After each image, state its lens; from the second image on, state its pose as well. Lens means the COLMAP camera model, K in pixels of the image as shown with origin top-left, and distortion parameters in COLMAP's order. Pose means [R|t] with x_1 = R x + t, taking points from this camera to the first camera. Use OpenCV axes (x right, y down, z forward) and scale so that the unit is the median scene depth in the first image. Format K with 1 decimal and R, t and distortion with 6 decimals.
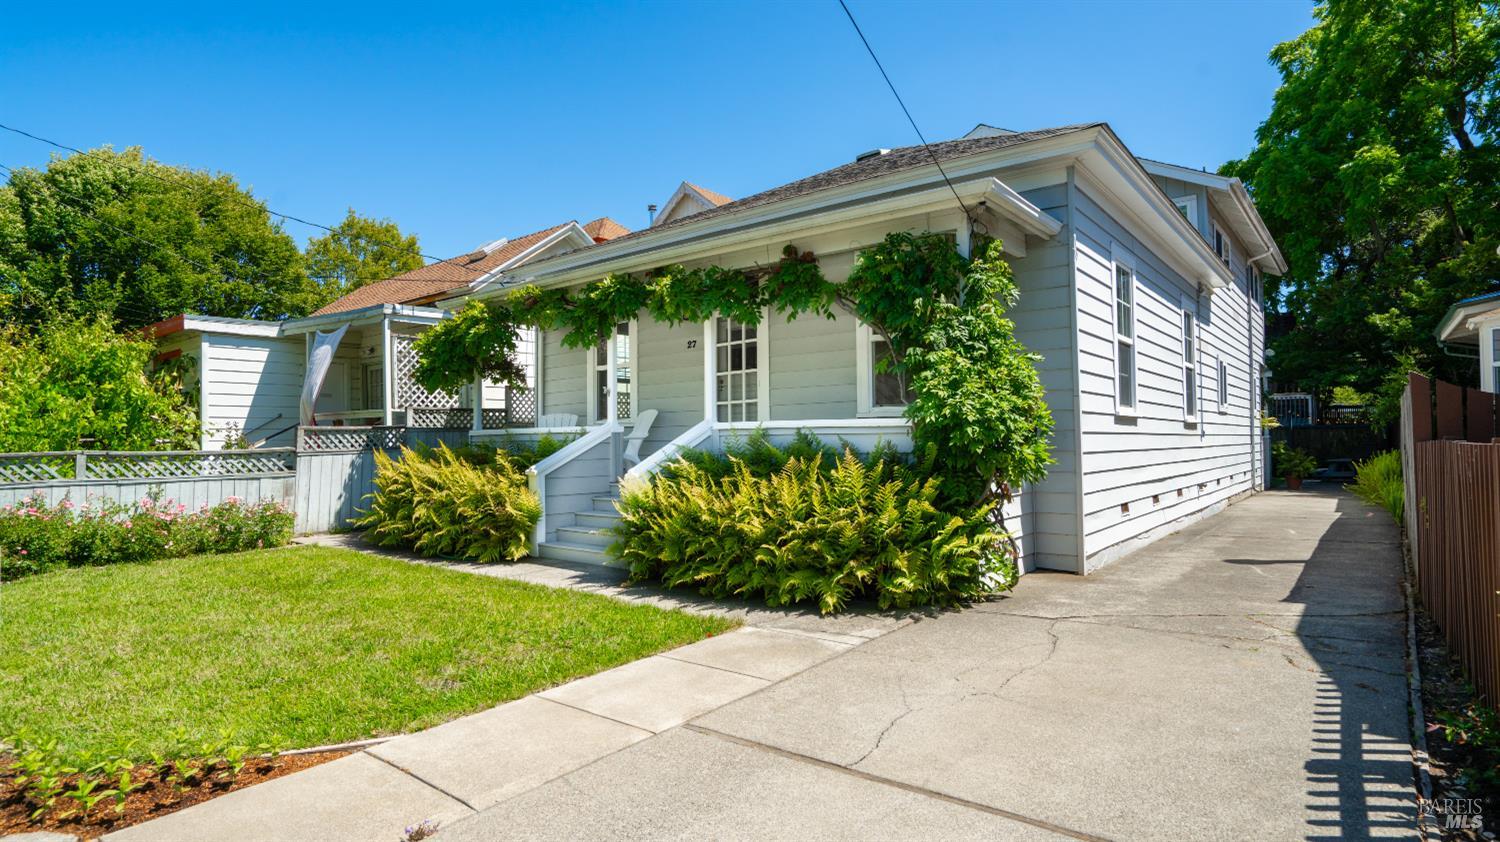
lens RADIAL K [[791.4, 0, 746.2], [0, 791.4, 425.3], [0, 0, 1]] dist [-0.018009, 0.009135]
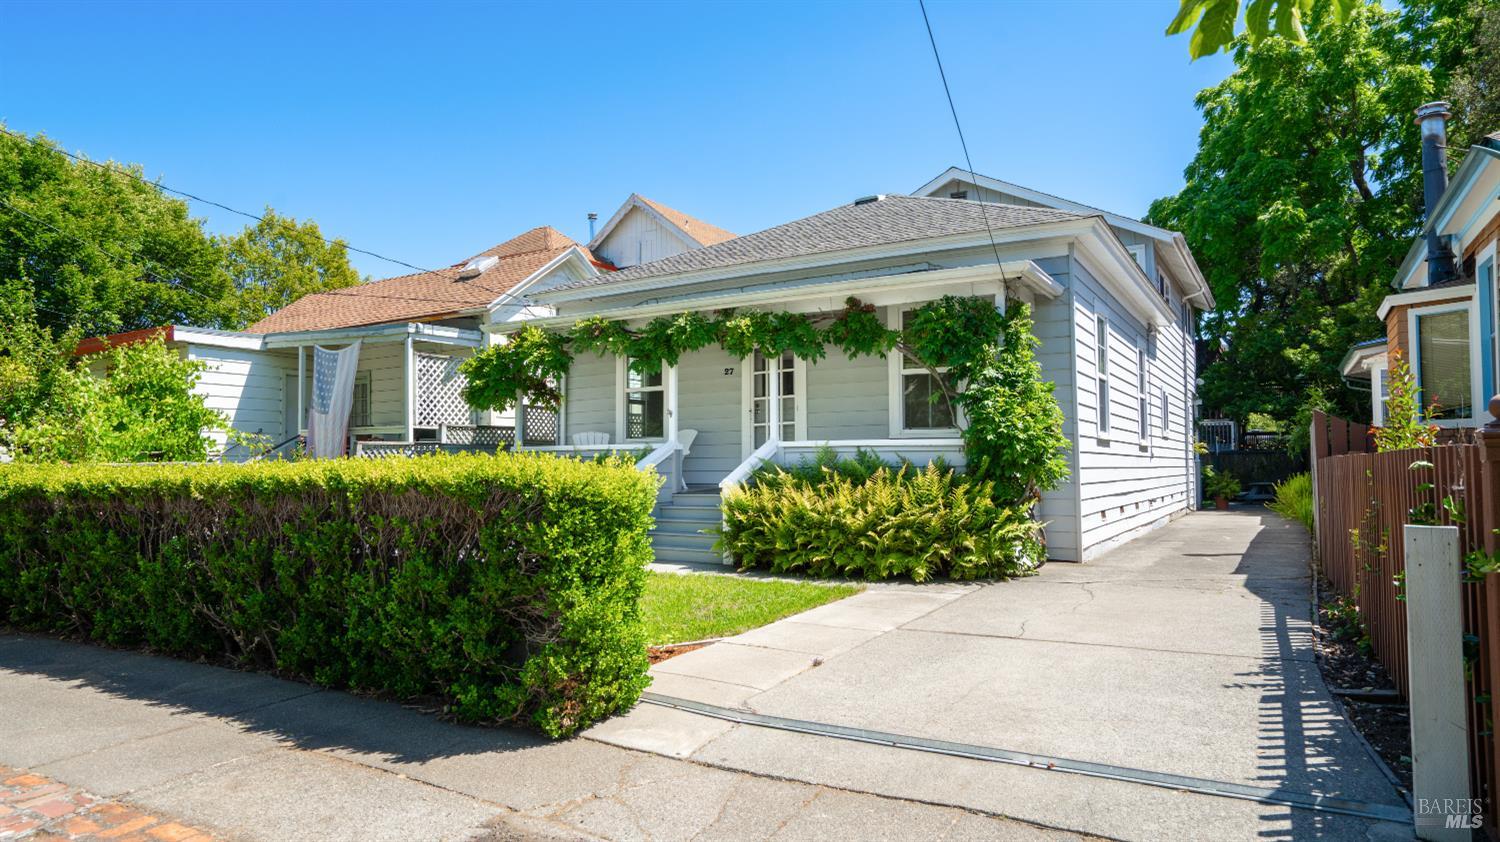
lens RADIAL K [[909.6, 0, 744.3], [0, 909.6, 424.4], [0, 0, 1]] dist [0.001586, -0.004380]
pose [[0.990866, 0.012002, 0.134315, -0.221628], [-0.008467, 0.999603, -0.026859, 0.006881], [-0.134584, 0.025476, 0.990575, -0.275215]]
